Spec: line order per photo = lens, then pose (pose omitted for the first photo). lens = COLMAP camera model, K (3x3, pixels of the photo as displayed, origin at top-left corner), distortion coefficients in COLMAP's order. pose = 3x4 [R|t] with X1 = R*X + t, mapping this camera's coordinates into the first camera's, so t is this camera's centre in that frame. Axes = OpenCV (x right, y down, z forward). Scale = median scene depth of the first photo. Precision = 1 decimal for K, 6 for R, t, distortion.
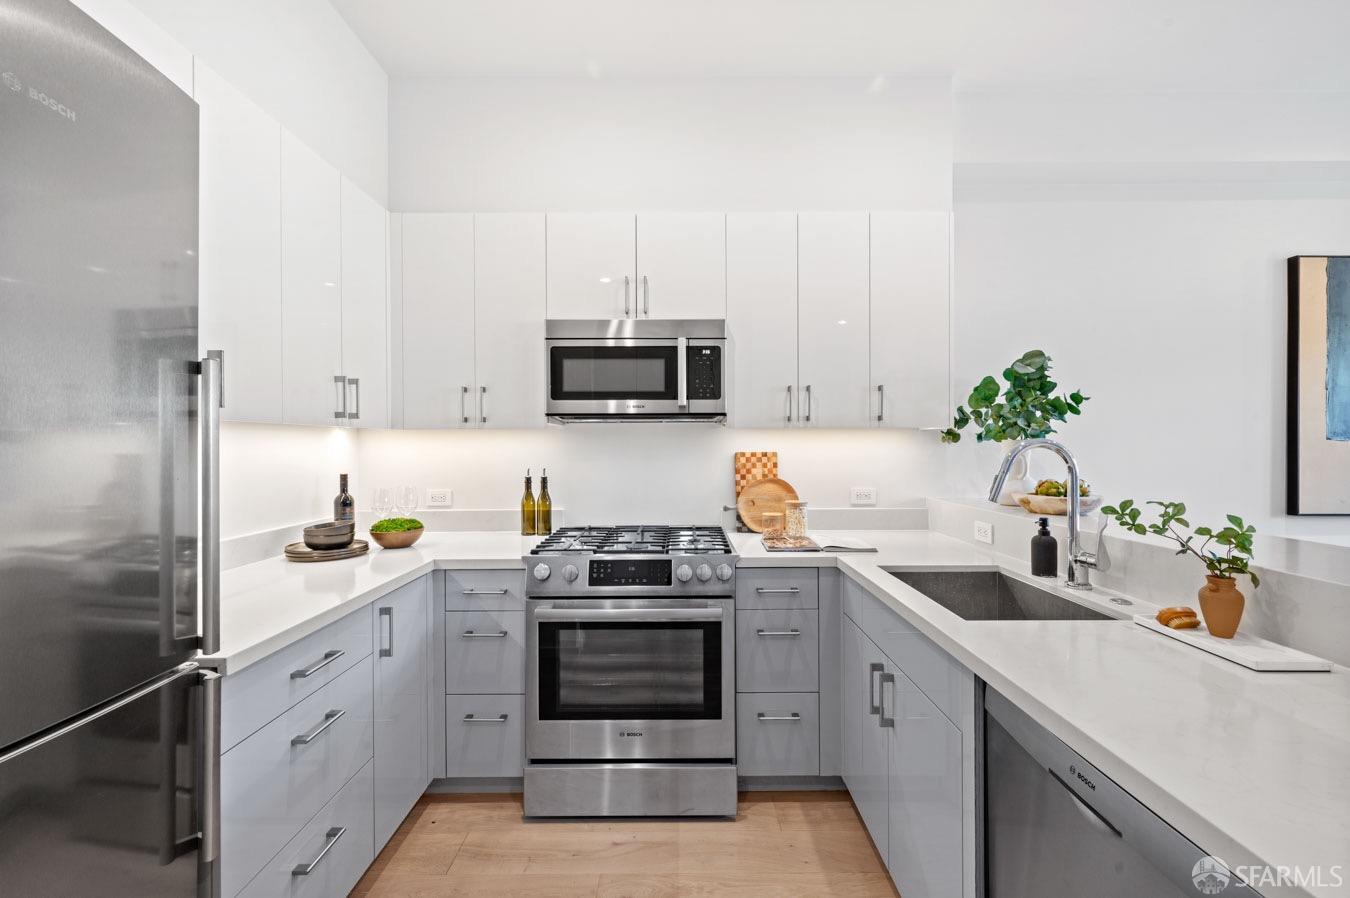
lens RADIAL K [[557.2, 0, 675.9], [0, 557.2, 443.1], [0, 0, 1]] dist [0.001154, 0.000000]
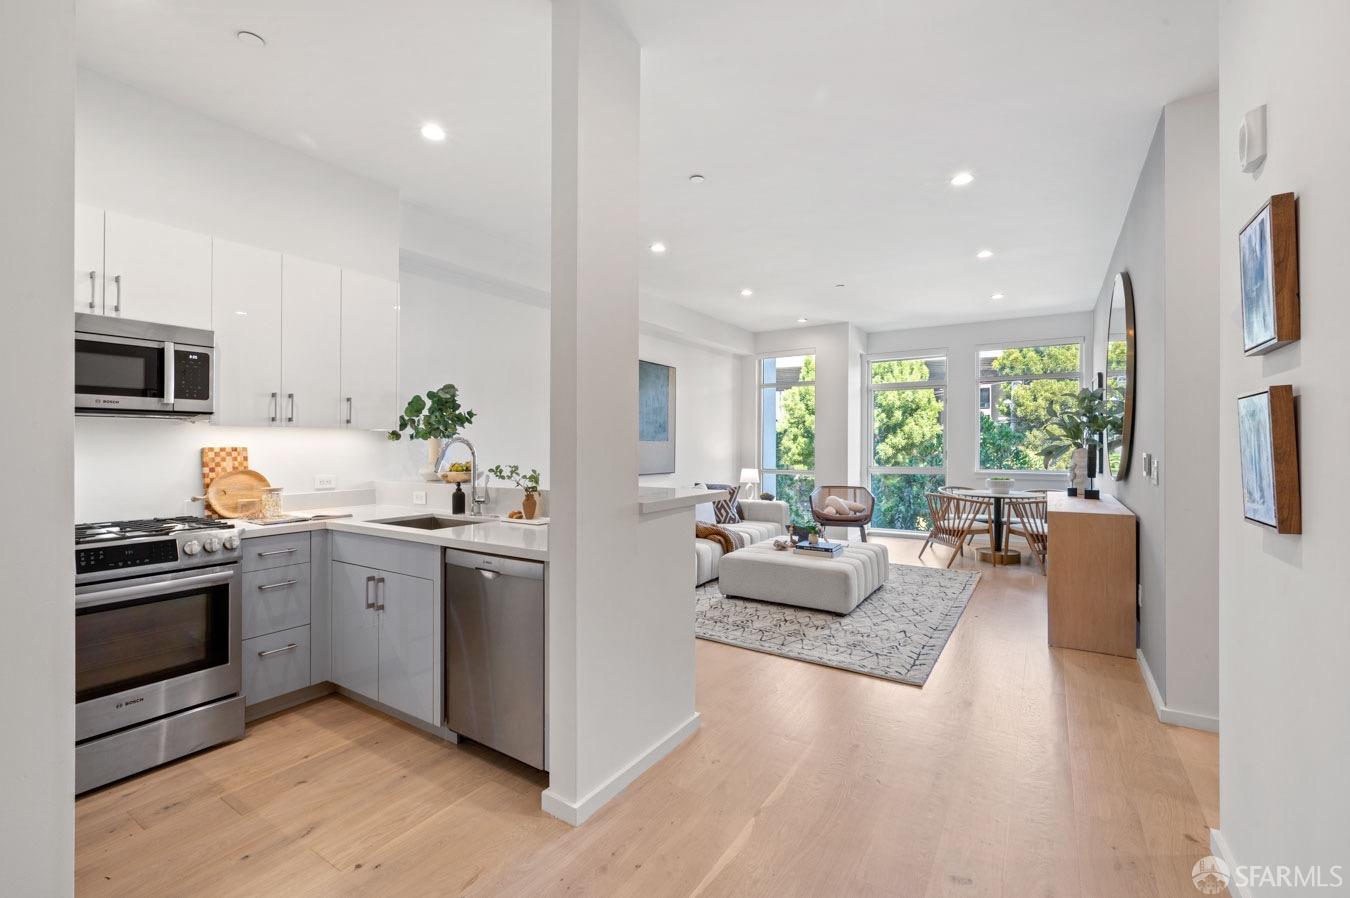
lens RADIAL K [[584.0, 0, 677.4], [0, 584.0, 443.5], [0, 0, 1]] dist [-0.000452, -0.000141]
pose [[0.540973, 0.005179, 0.841024, -0.420357], [-0.002042, 0.999986, -0.004845, 0.014930], [-0.841037, 0.000904, 0.540976, -0.473915]]
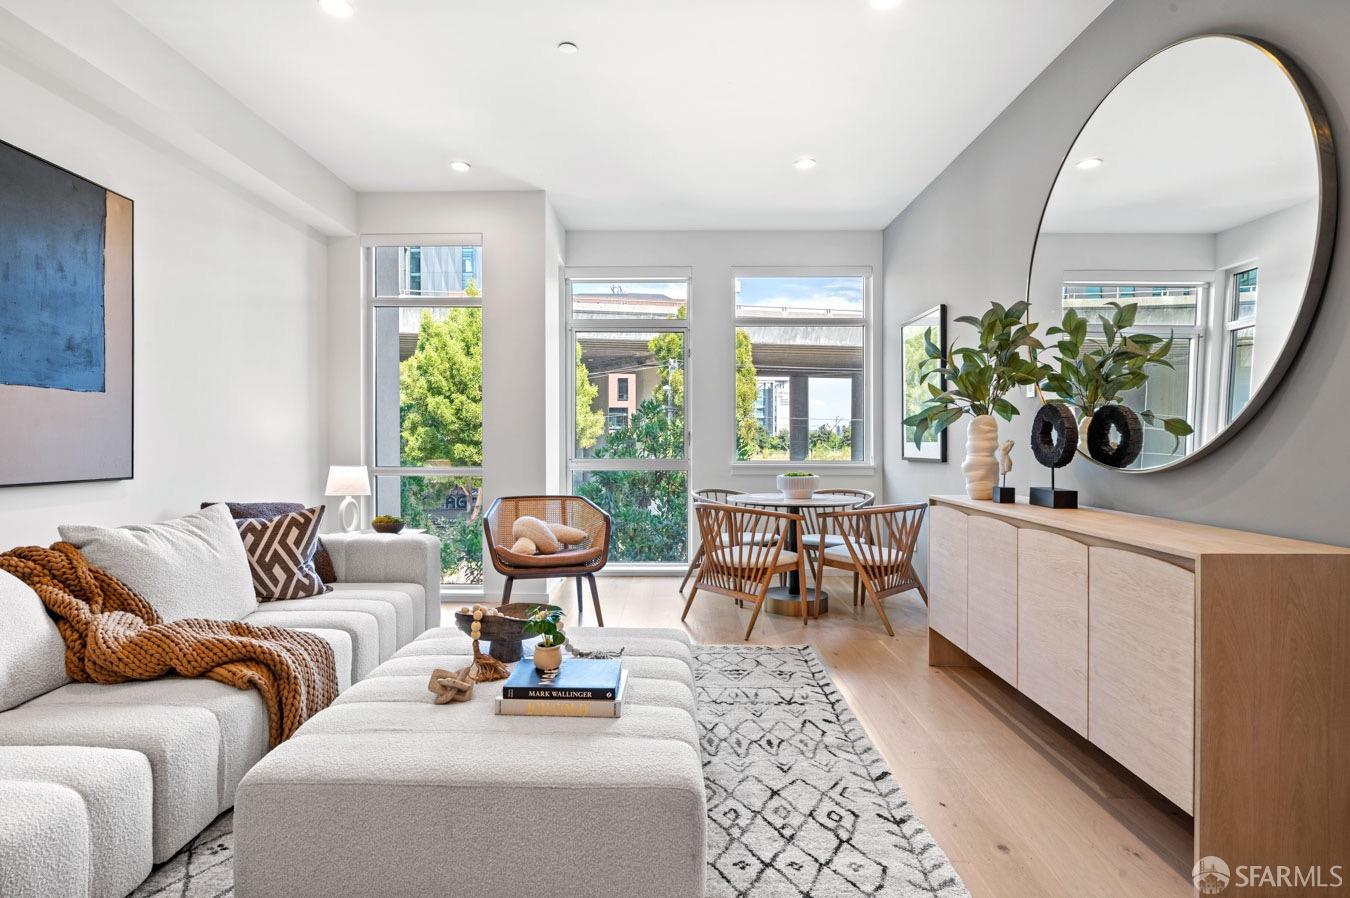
lens RADIAL K [[691.4, 0, 654.4], [0, 691.4, 449.1], [0, 0, 1]] dist [0.003651, 0.000836]
pose [[0.027784, -0.007932, 0.999582, 0.805390], [-0.002870, 0.999964, 0.008015, 0.081088], [-0.999610, -0.003091, 0.027760, 0.124430]]
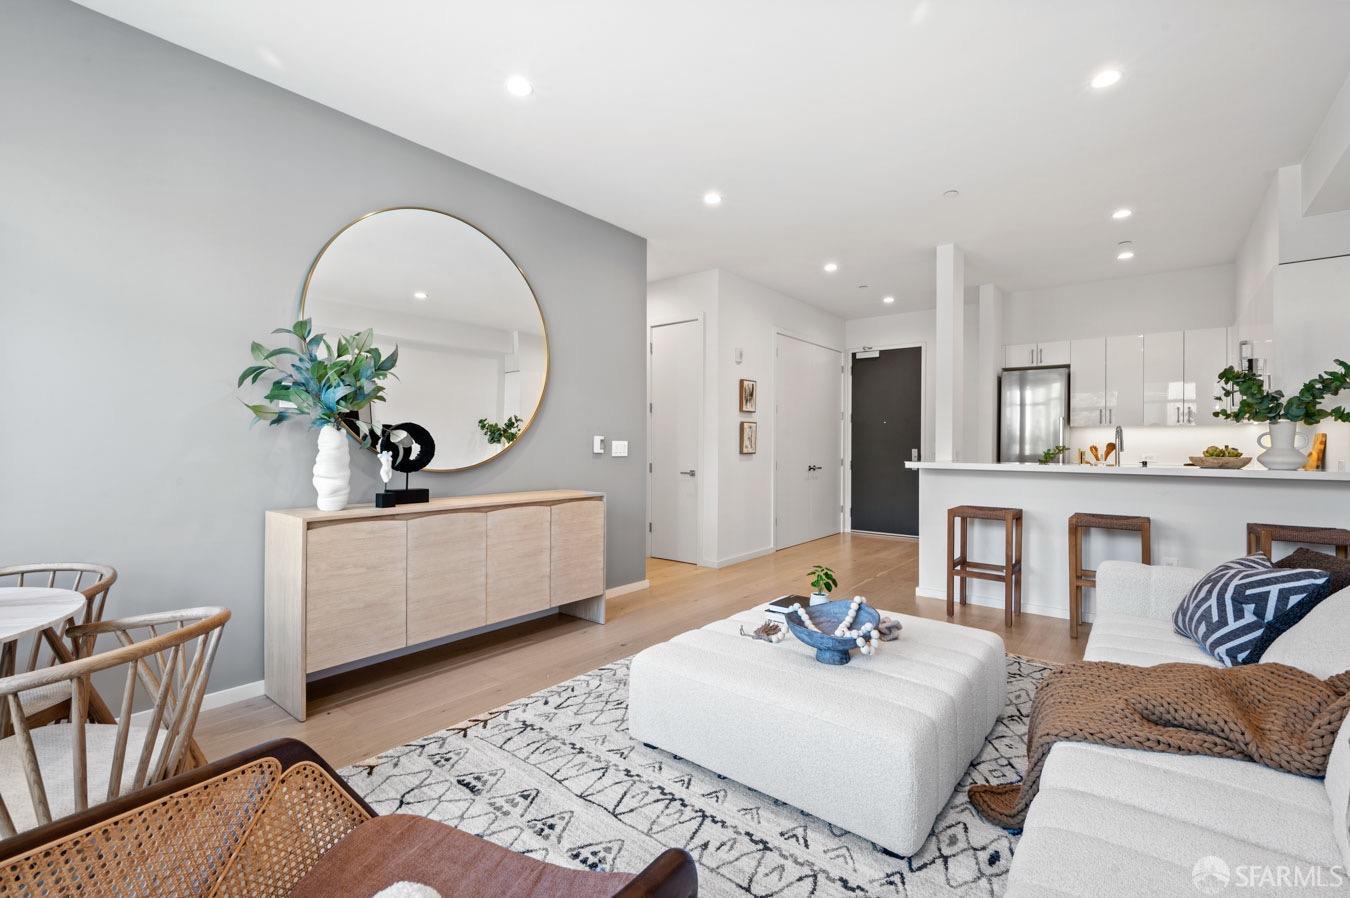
lens RADIAL K [[593.2, 0, 679.8], [0, 593.2, 447.7], [0, 0, 1]] dist [-0.002588, -0.000196]
pose [[-0.623468, 0.004020, -0.781838, 2.815773], [-0.002646, 0.999970, 0.007252, 0.053479], [0.781844, 0.006590, -0.623439, 0.800895]]
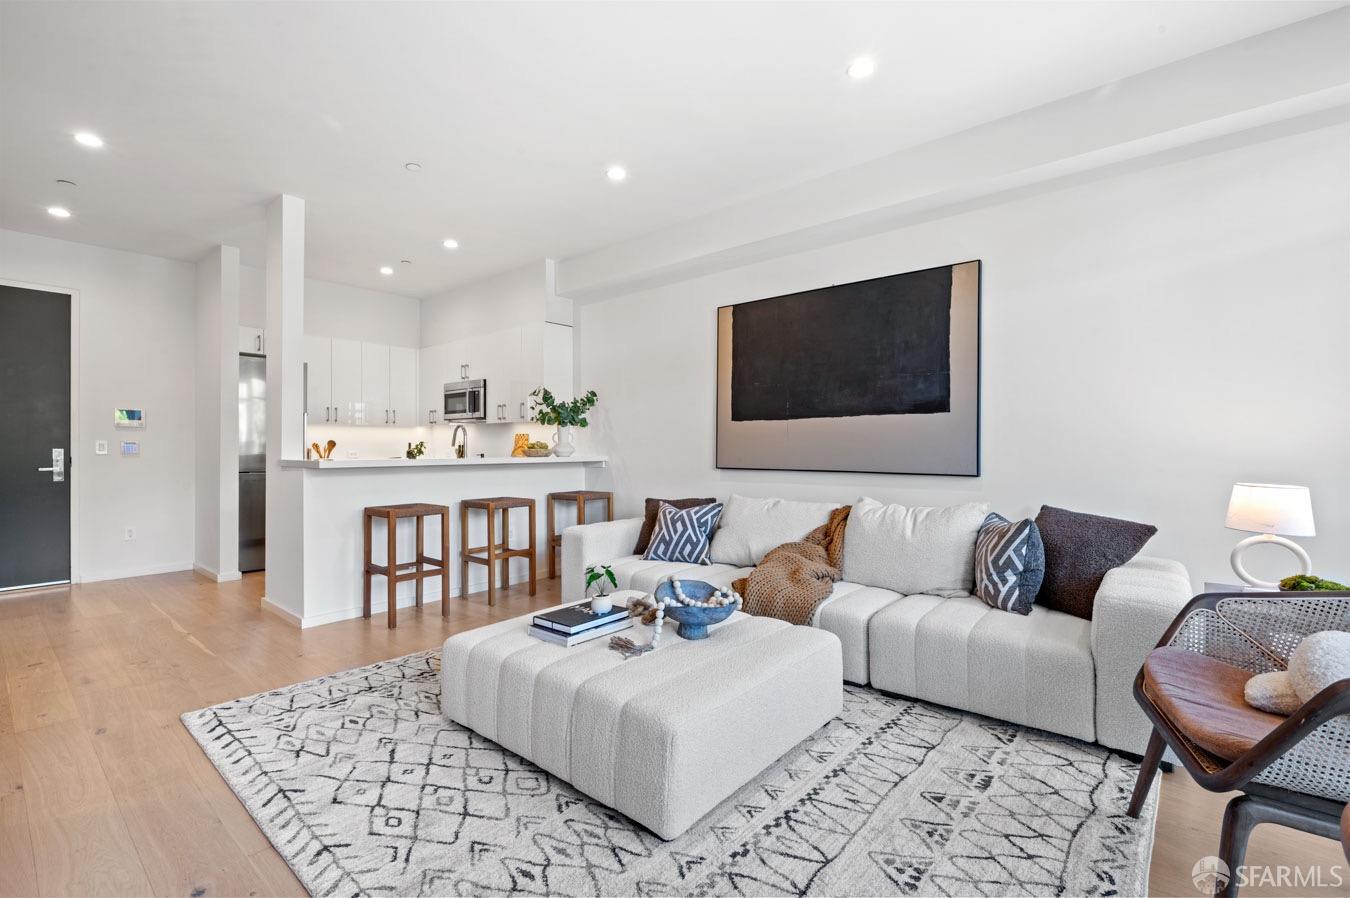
lens RADIAL K [[593.2, 0, 679.8], [0, 593.2, 447.7], [0, 0, 1]] dist [-0.002588, -0.000196]
pose [[0.764039, 0.001707, -0.645168, 2.545460], [0.000929, 0.999993, 0.003746, 0.074441], [0.645170, -0.003461, 0.764032, -0.451948]]
